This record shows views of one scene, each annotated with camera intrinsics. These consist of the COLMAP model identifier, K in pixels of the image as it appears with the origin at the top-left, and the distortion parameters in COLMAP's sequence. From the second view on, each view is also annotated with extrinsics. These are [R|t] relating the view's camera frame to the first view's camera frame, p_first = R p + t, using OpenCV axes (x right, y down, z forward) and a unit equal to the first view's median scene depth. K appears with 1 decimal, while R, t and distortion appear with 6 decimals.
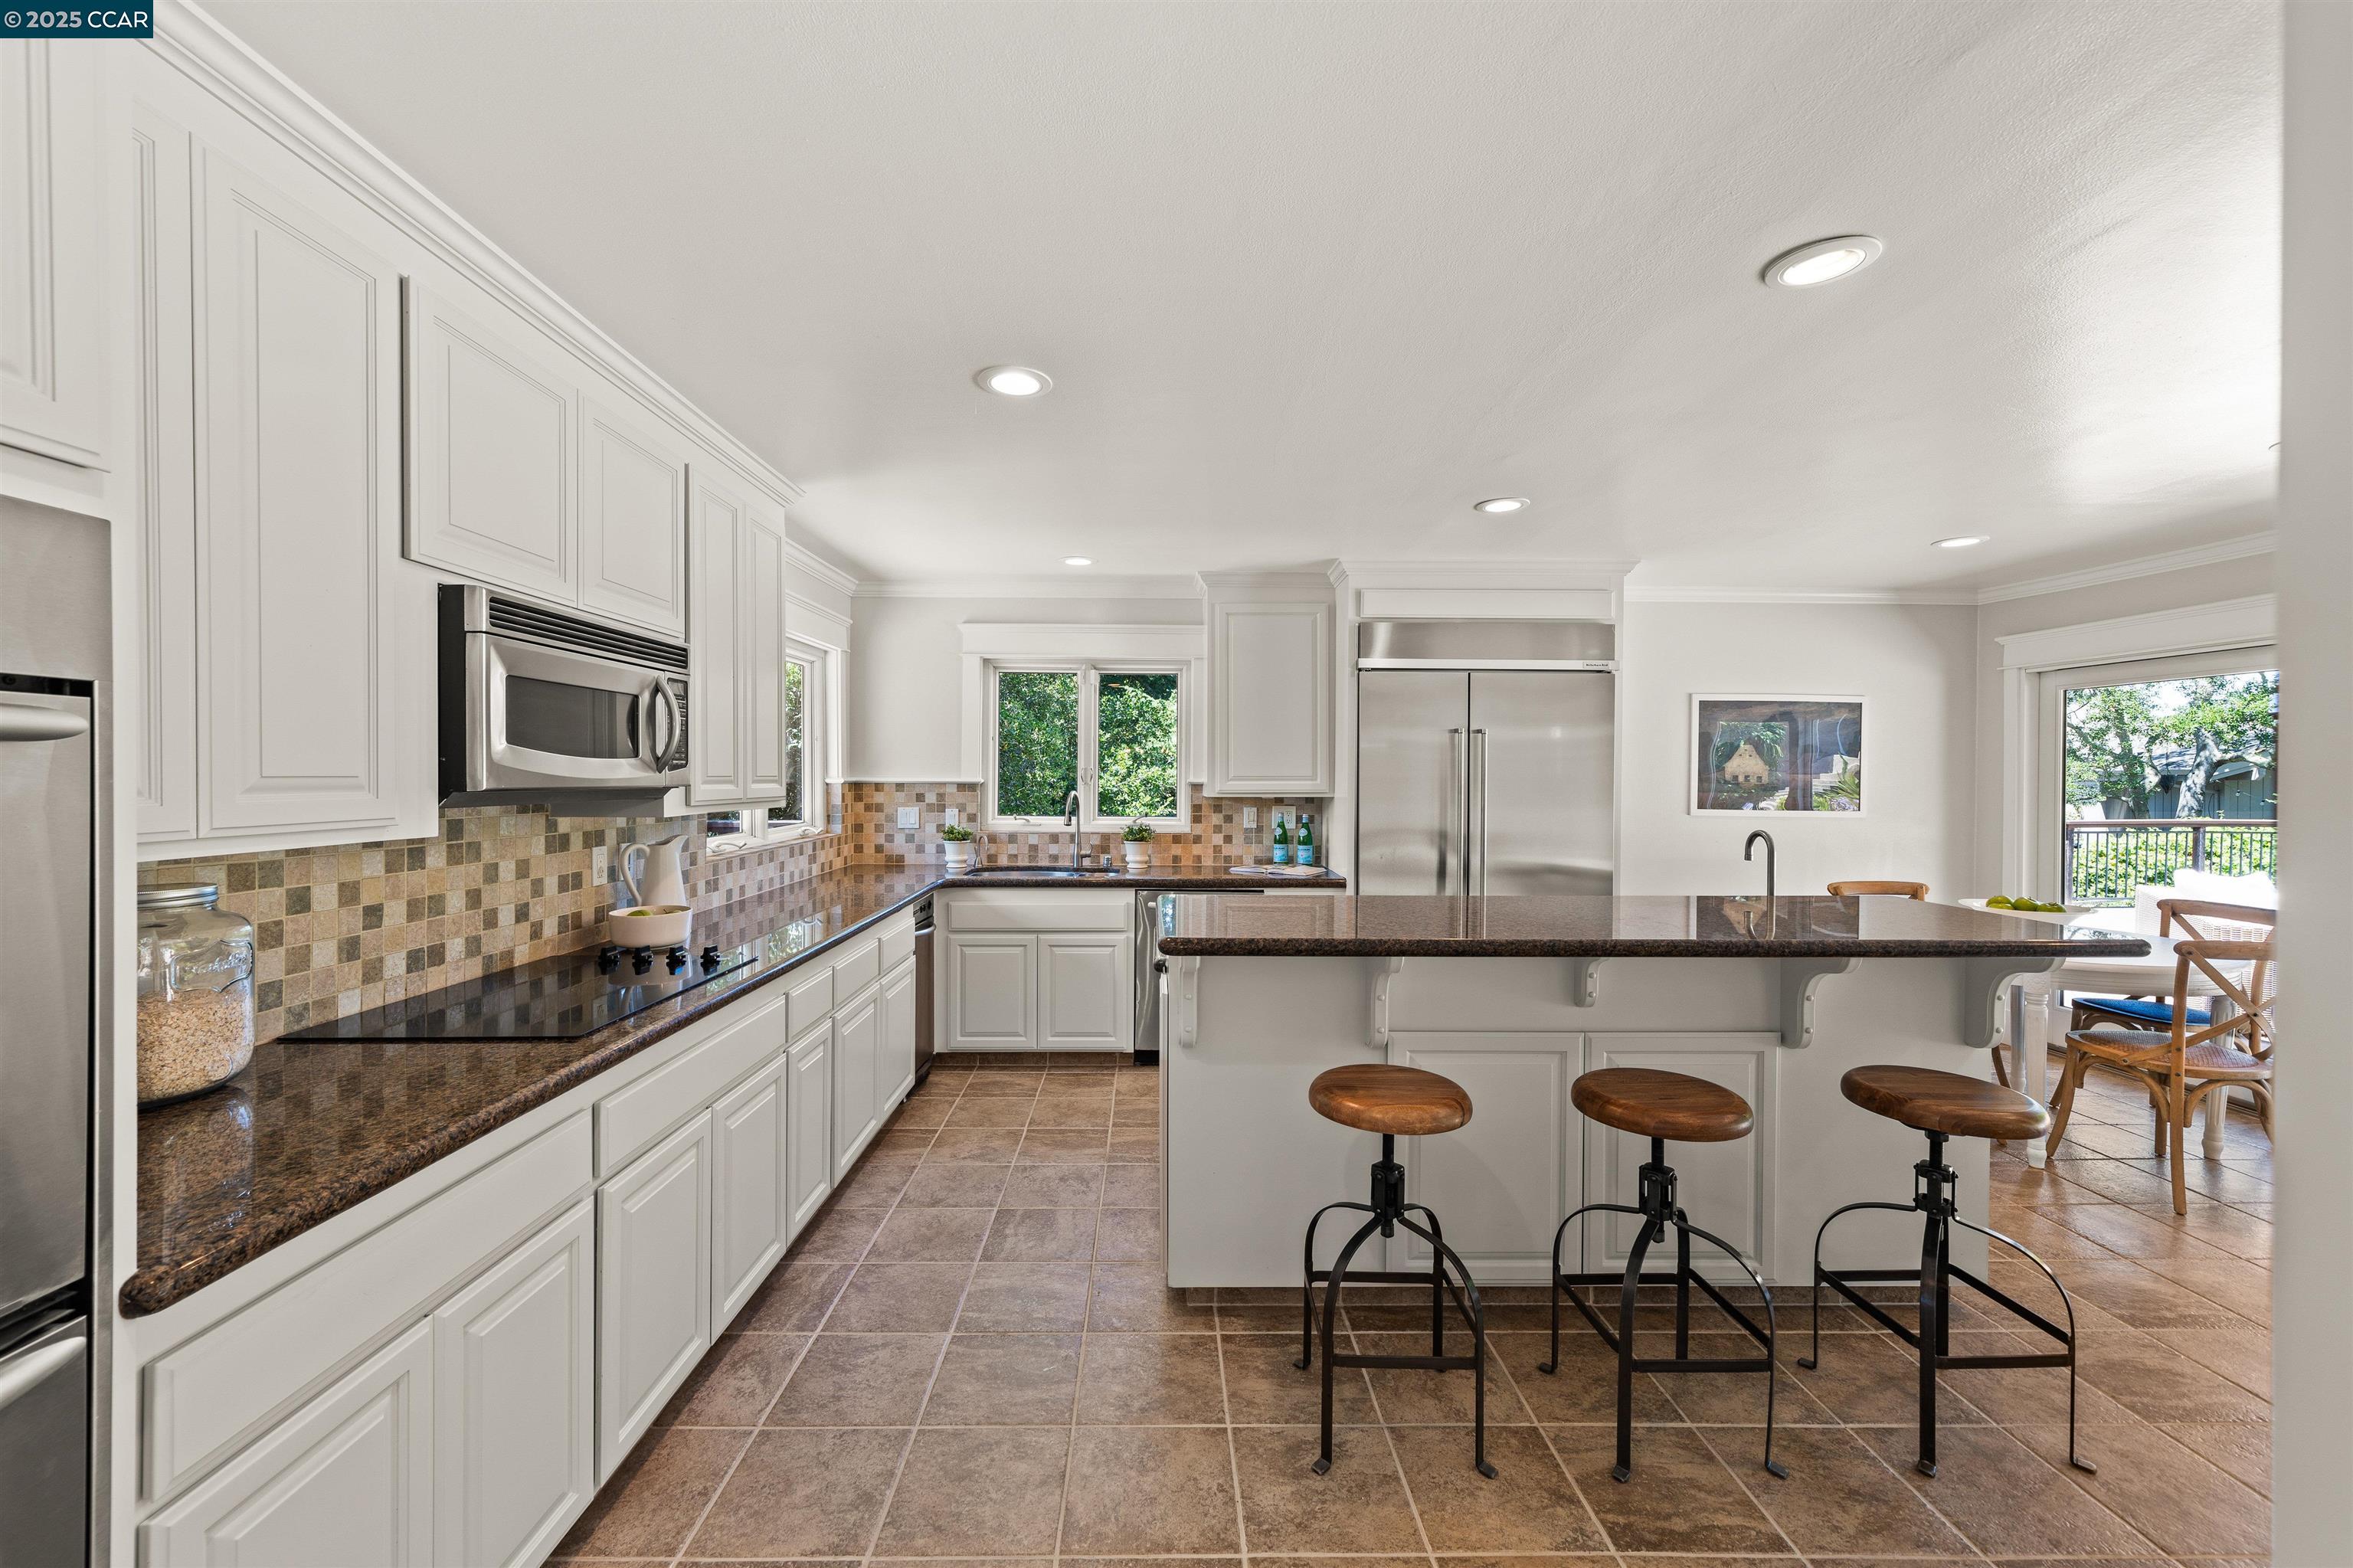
lens RADIAL K [[912.9, 0, 1169.2], [0, 912.9, 780.1], [0, 0, 1]] dist [-0.001461, -0.000093]
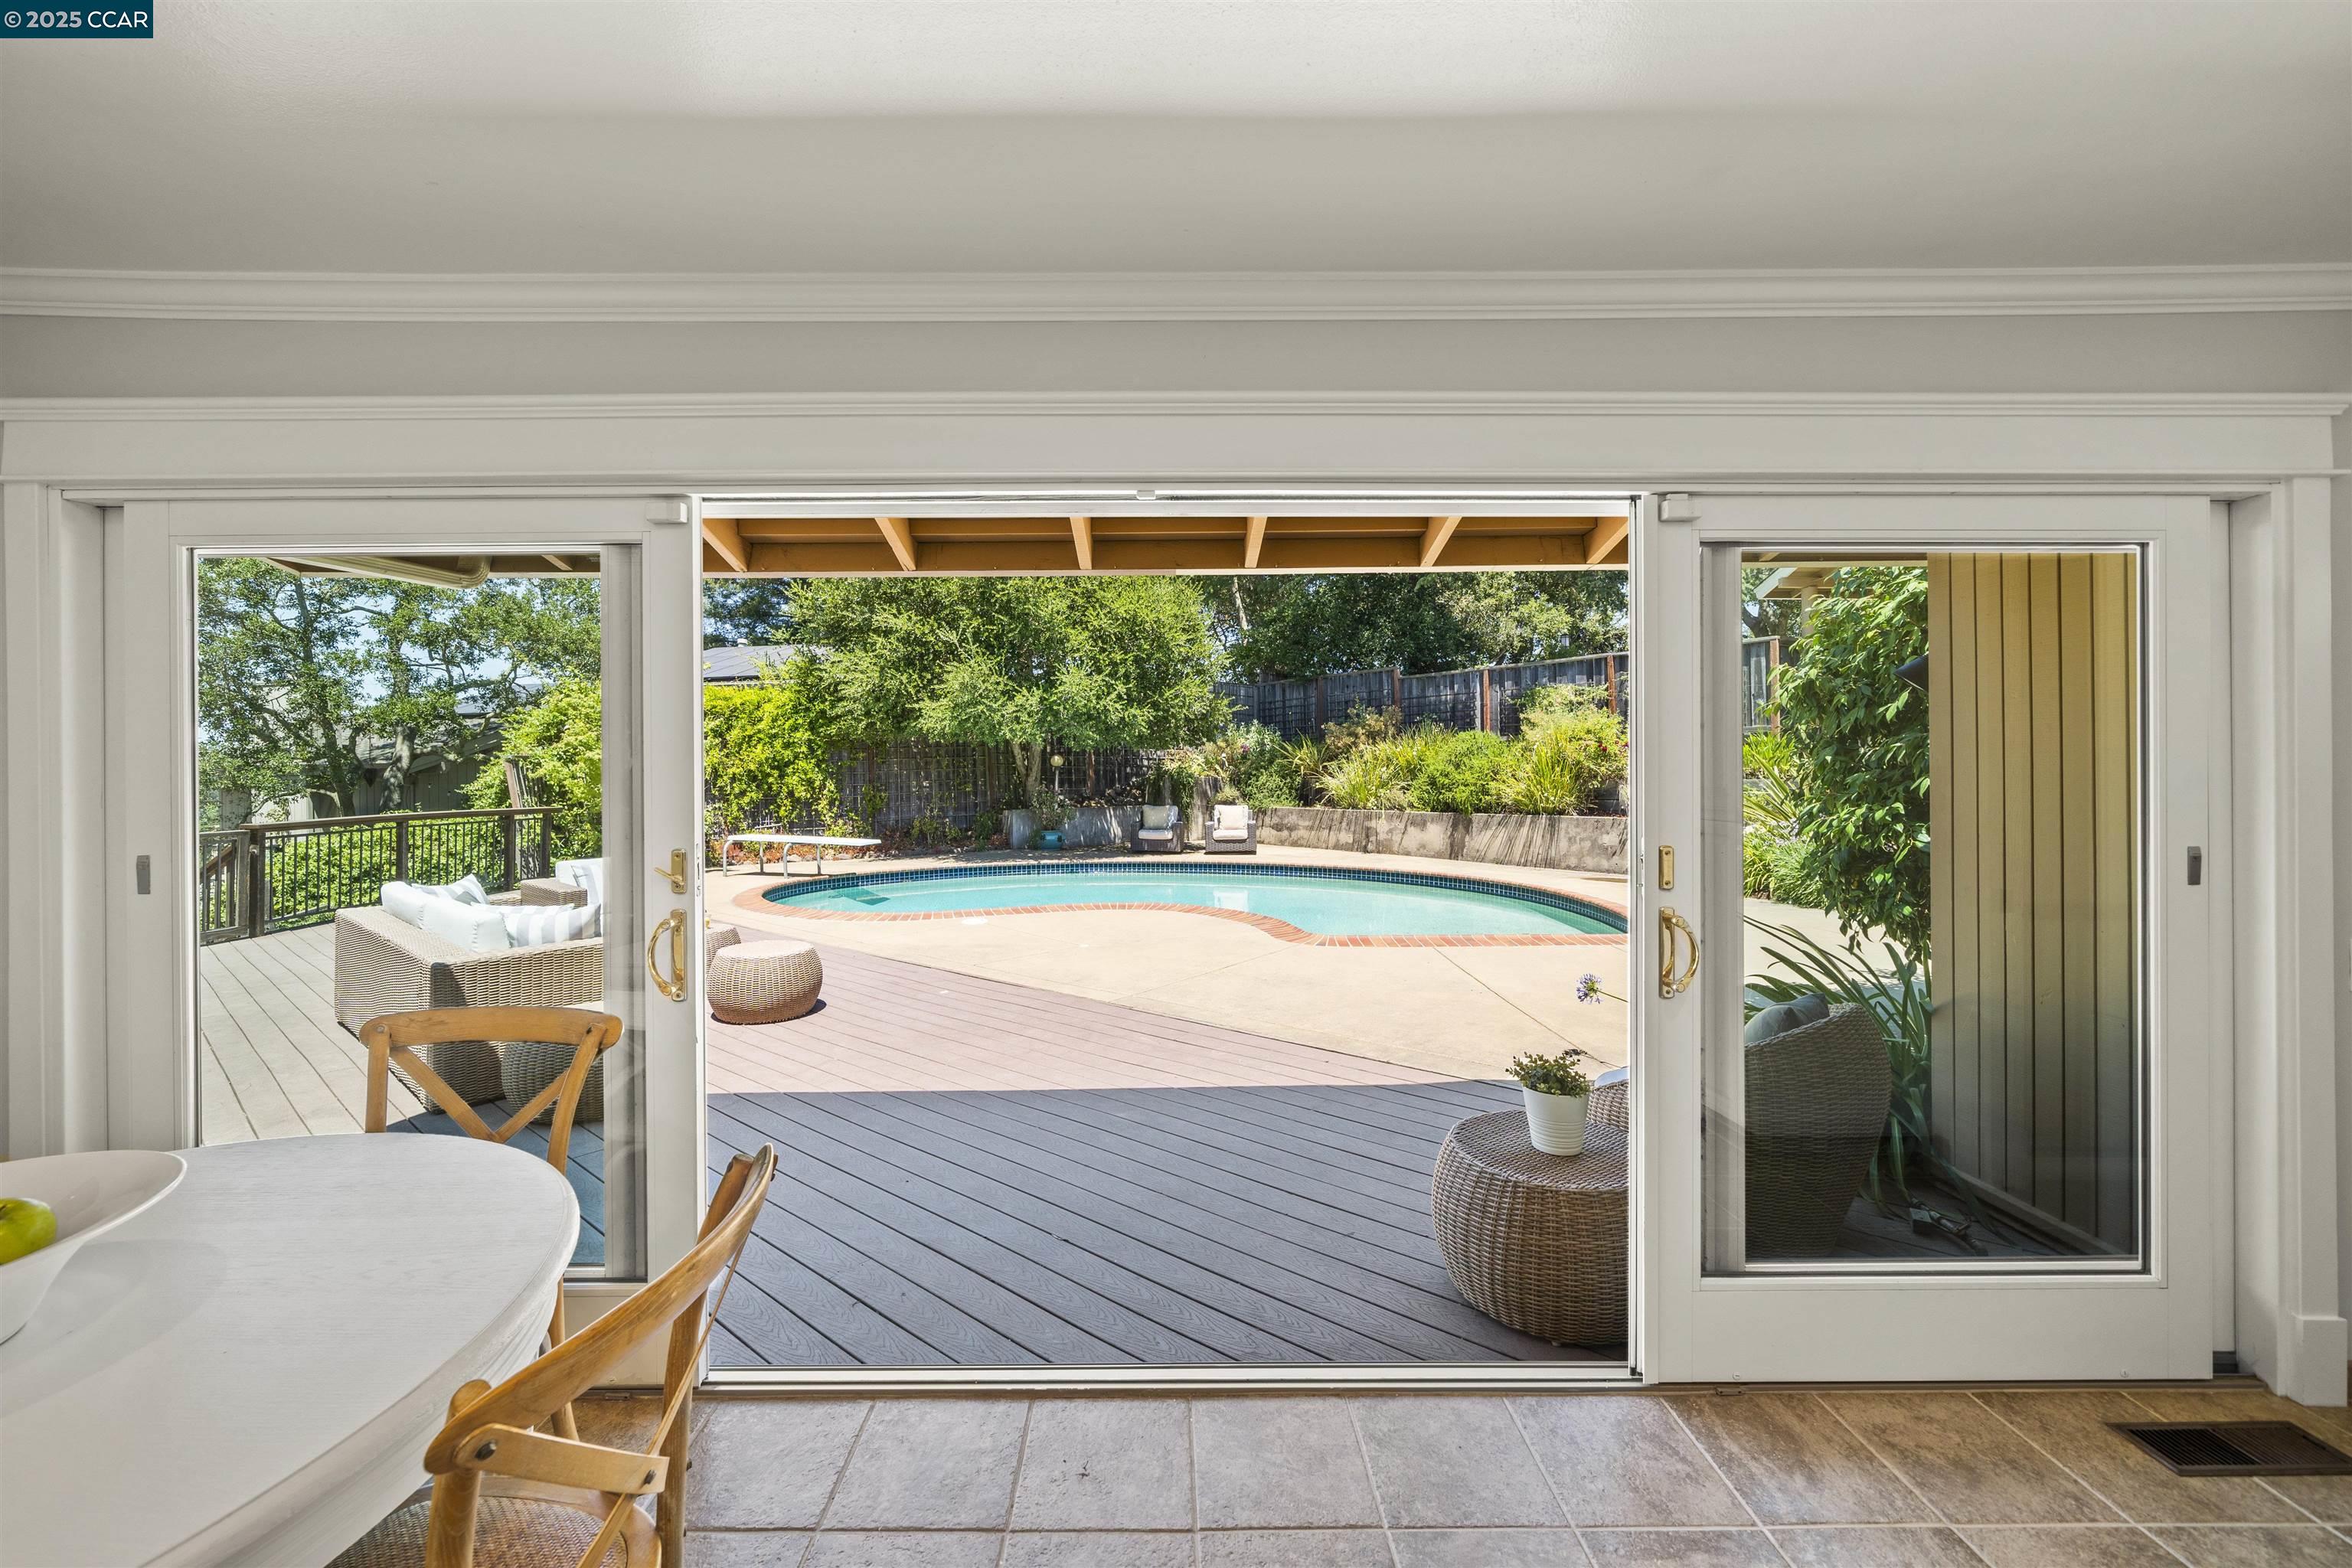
lens RADIAL K [[857.3, 0, 1142.1], [0, 857.3, 768.2], [0, 0, 1]] dist [0.007046, 0.000145]
pose [[0.009153, -0.000476, 0.999958, 0.558472], [0.009014, 0.999959, 0.000394, 0.008092], [-0.999917, 0.009010, 0.009156, 0.514123]]
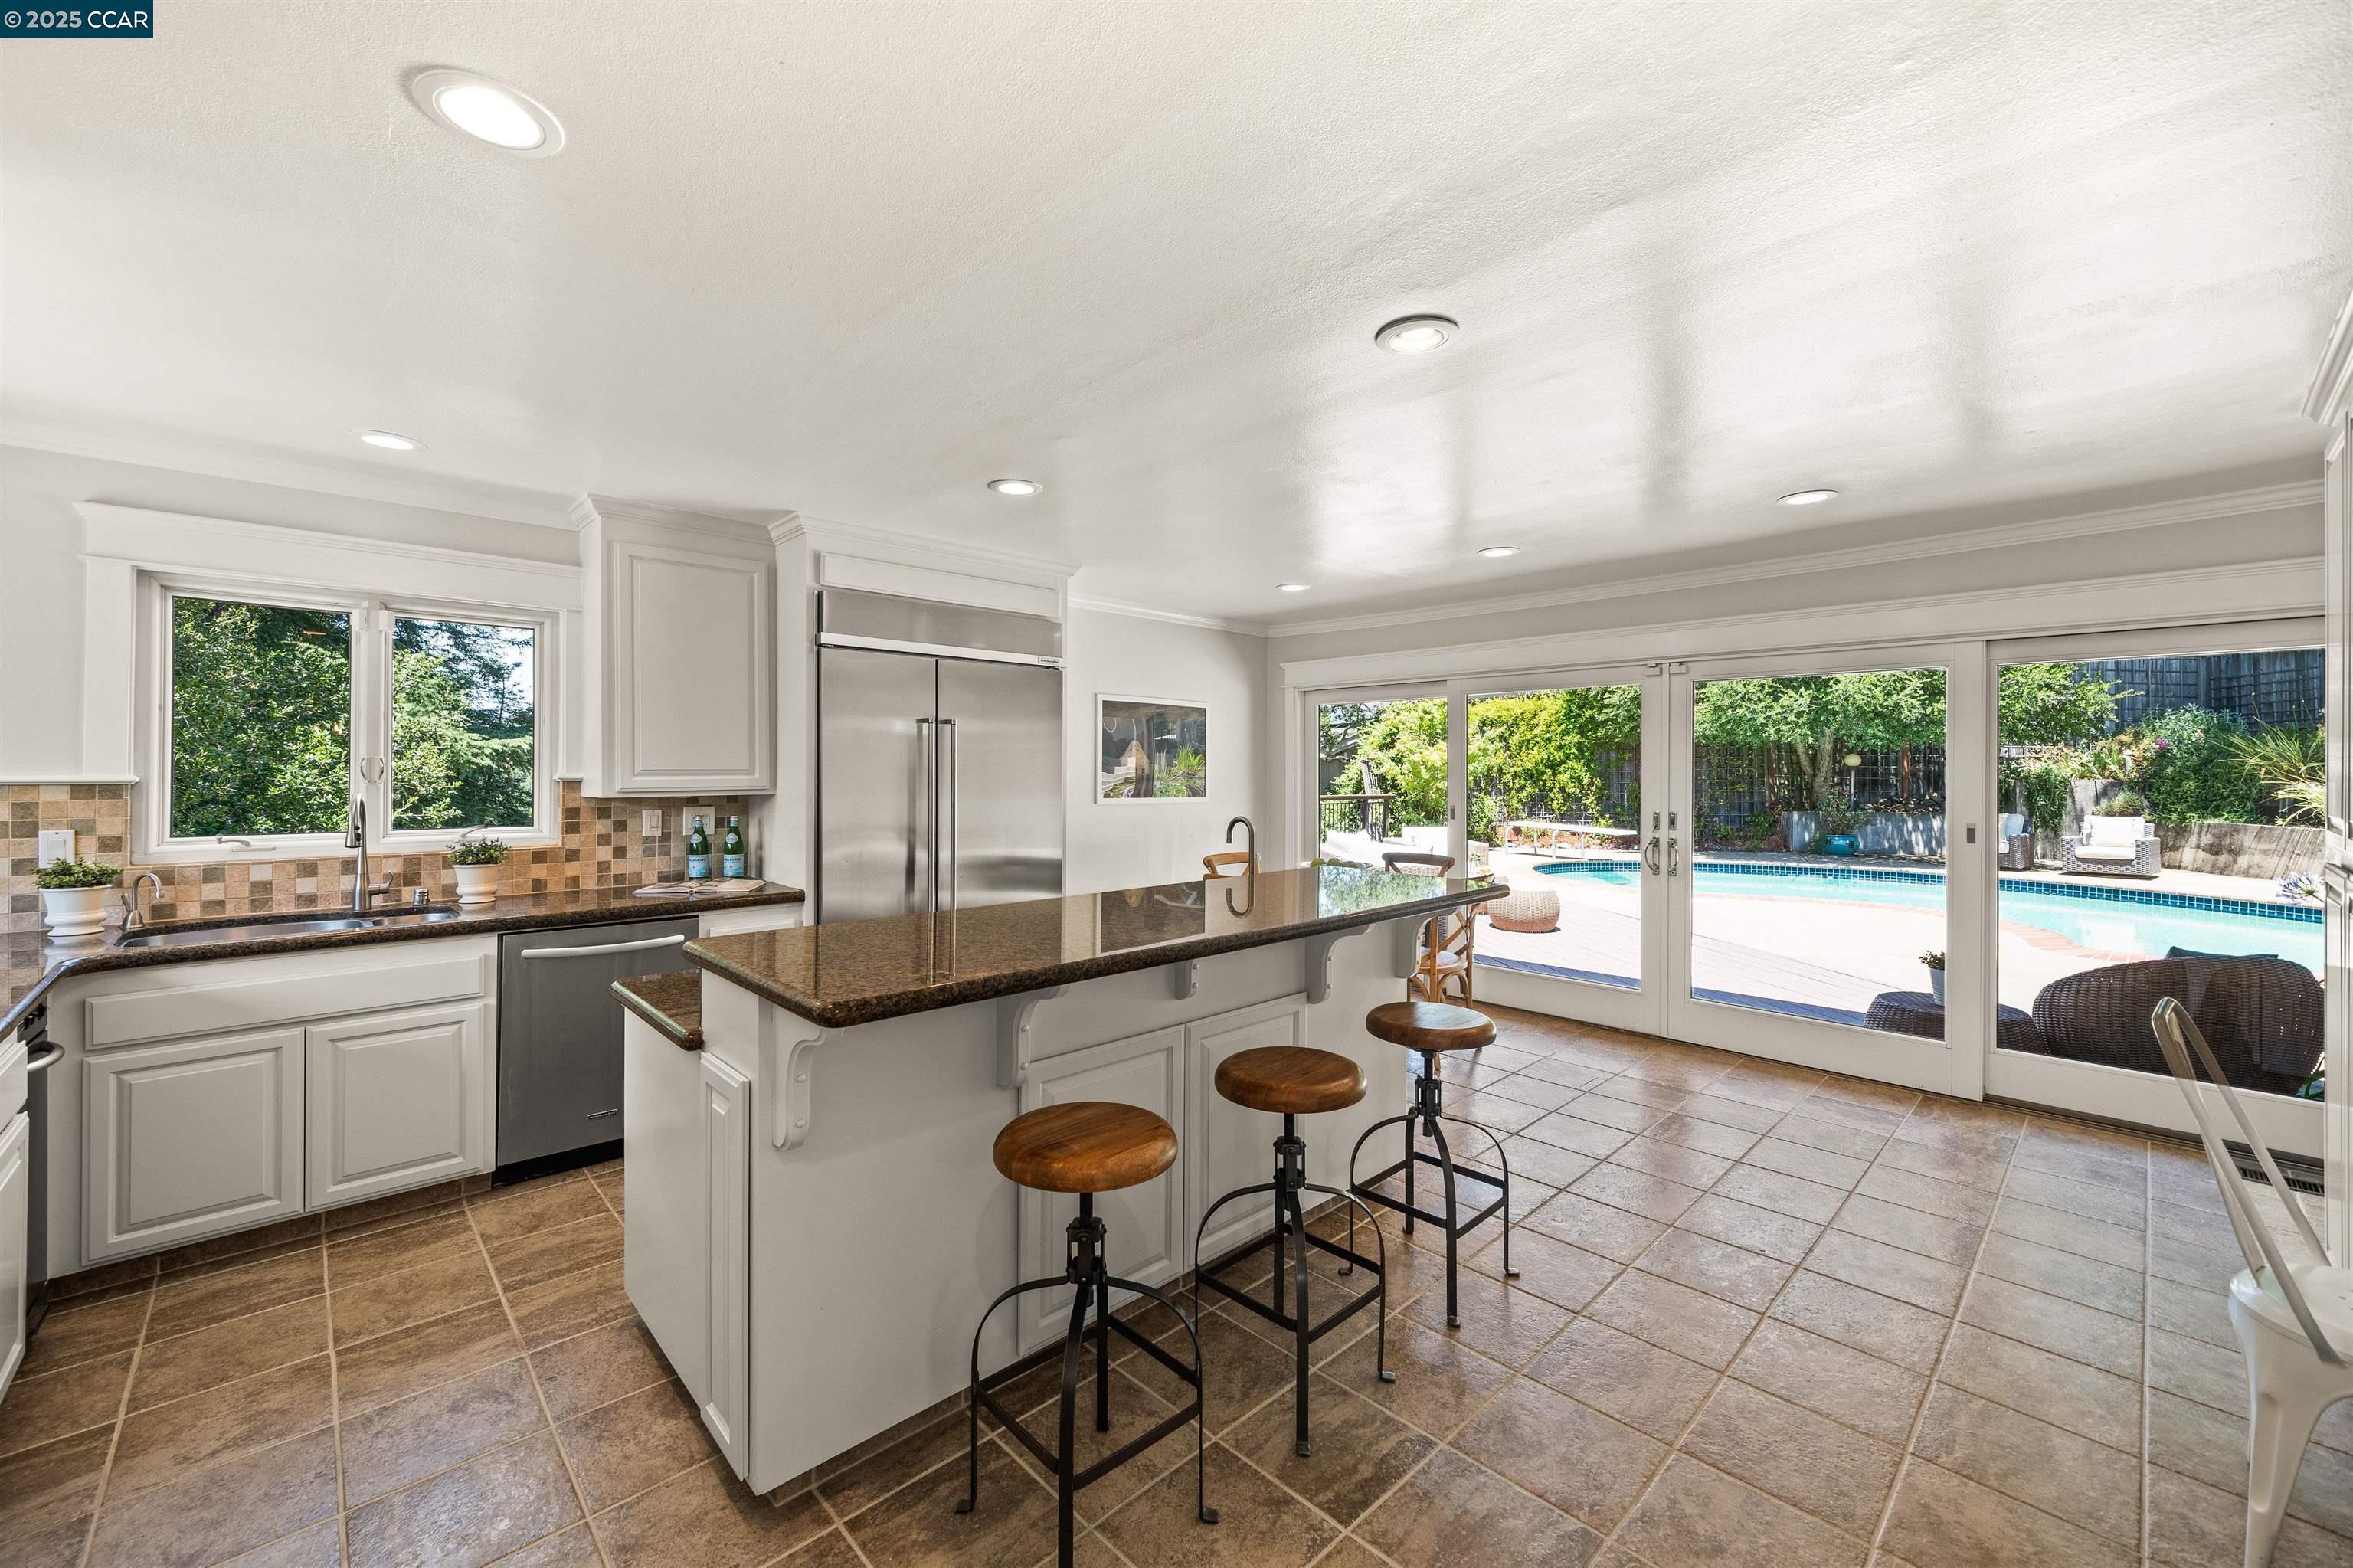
lens RADIAL K [[912.9, 0, 1172.0], [0, 912.9, 769.5], [0, 0, 1]] dist [-0.001461, -0.000093]
pose [[0.734026, -0.003831, 0.679110, -0.119408], [0.004676, 0.999989, 0.000587, -0.003028], [-0.679105, 0.002745, 0.734036, 0.130638]]
